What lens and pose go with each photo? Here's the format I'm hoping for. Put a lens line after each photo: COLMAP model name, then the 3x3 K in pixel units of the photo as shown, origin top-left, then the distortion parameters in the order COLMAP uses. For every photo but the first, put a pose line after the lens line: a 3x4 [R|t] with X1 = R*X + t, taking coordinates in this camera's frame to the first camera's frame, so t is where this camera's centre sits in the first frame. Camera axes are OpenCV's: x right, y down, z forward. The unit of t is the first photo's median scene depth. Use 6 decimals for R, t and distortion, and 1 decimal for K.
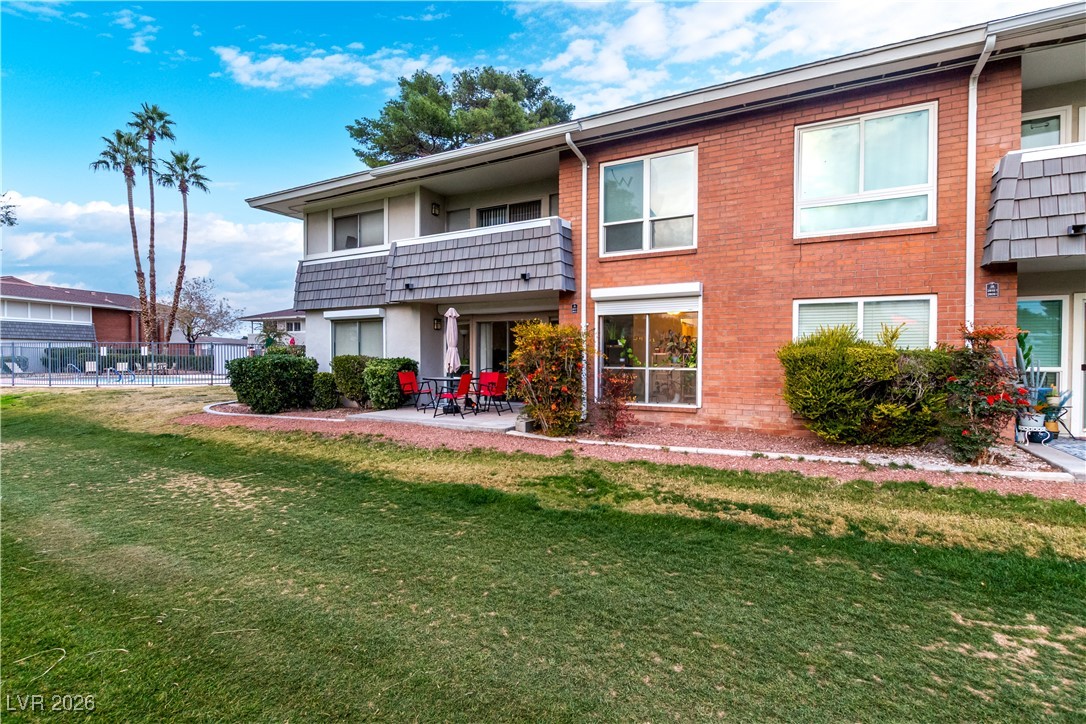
lens RADIAL K [[521.1, 0, 570.4], [0, 521.1, 369.9], [0, 0, 1]] dist [0.000586, -0.000569]
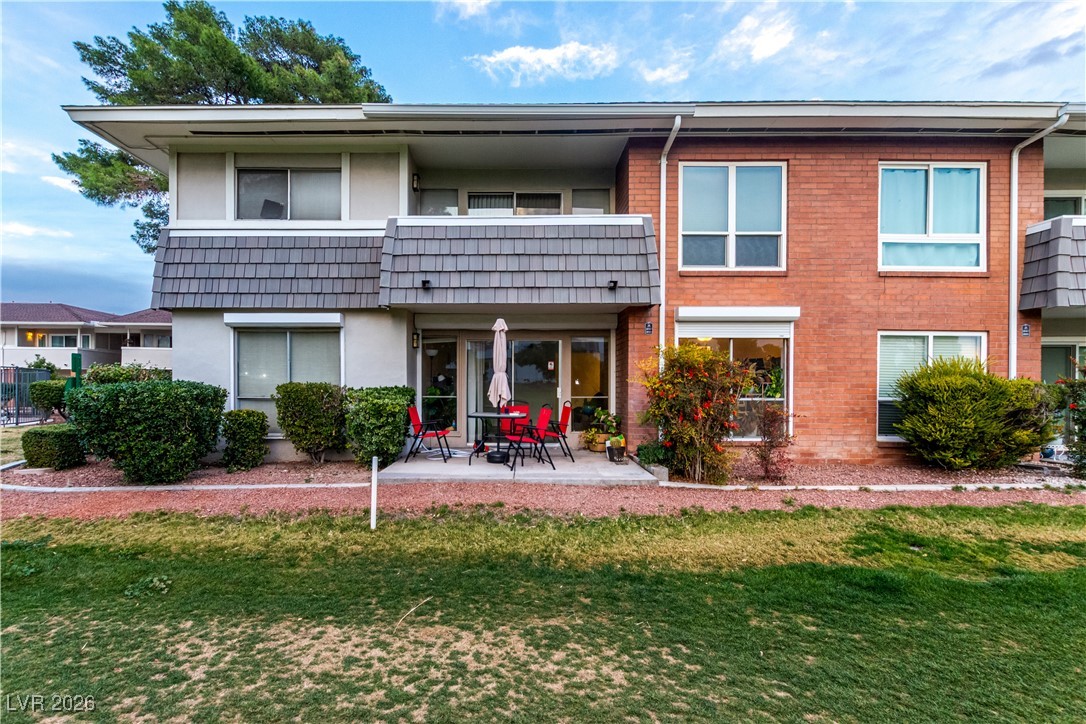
lens RADIAL K [[525.2, 0, 537.6], [0, 525.2, 395.2], [0, 0, 1]] dist [0.000430, -0.000680]
pose [[0.890383, -0.004678, 0.455188, -0.594733], [0.008541, 0.999943, -0.006432, -0.007256], [-0.455132, 0.009615, 0.890372, 0.367947]]
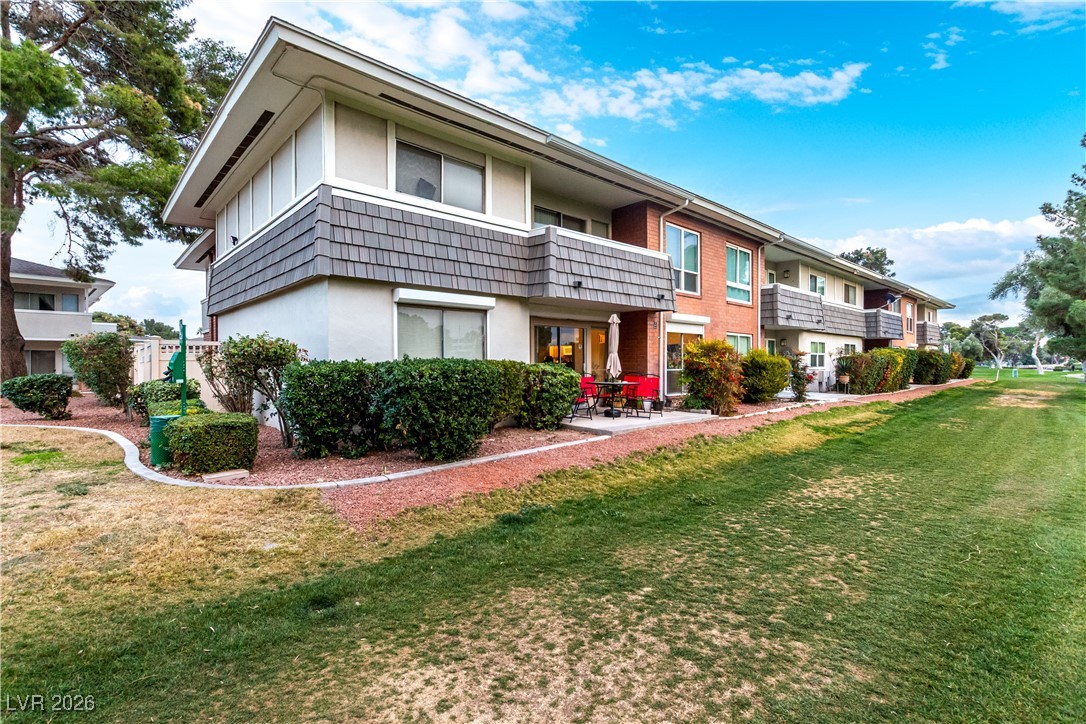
lens RADIAL K [[473.1, 0, 590.6], [0, 473.1, 365.8], [0, 0, 1]] dist [0.000013, -0.000064]
pose [[0.330592, -0.006901, 0.943748, -1.290281], [0.023217, 0.999730, -0.000822, -0.020518], [-0.943488, 0.022183, 0.330663, 0.848933]]
